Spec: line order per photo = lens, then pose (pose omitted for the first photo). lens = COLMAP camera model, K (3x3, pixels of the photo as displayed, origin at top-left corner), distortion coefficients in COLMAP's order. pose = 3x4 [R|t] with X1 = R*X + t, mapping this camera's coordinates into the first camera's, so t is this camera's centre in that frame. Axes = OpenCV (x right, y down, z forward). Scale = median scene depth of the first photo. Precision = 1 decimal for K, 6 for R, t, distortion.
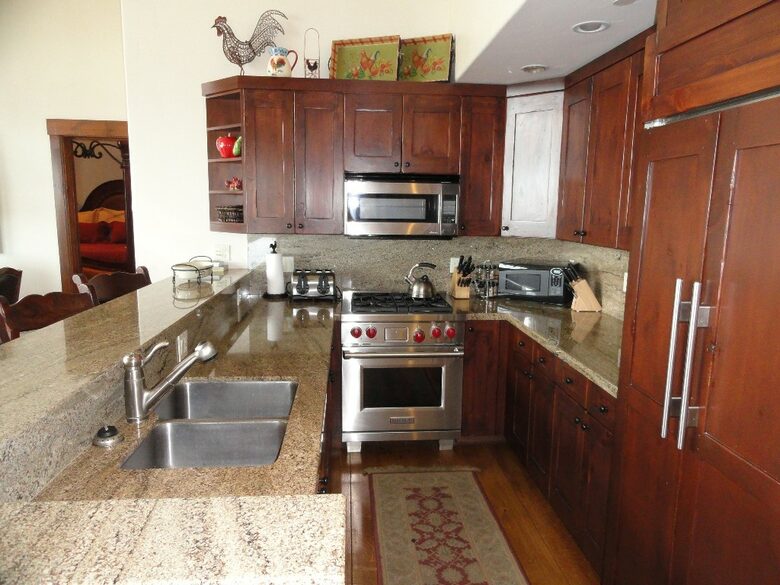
lens RADIAL K [[540.0, 0, 389.8], [0, 540.0, 293.4], [0, 0, 1]] dist [-0.009647, -0.005028]
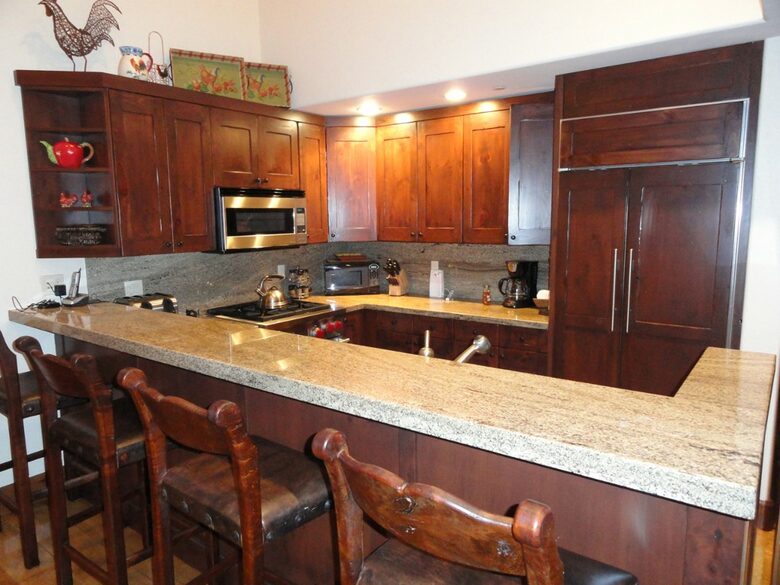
lens RADIAL K [[540.0, 0, 390.5], [0, 540.0, 290.5], [0, 0, 1]] dist [-0.009647, -0.005028]
pose [[0.657516, -0.127016, 0.742657, -0.622827], [0.142792, 0.988831, 0.042697, -0.033556], [-0.739786, 0.077972, 0.668309, 0.118018]]
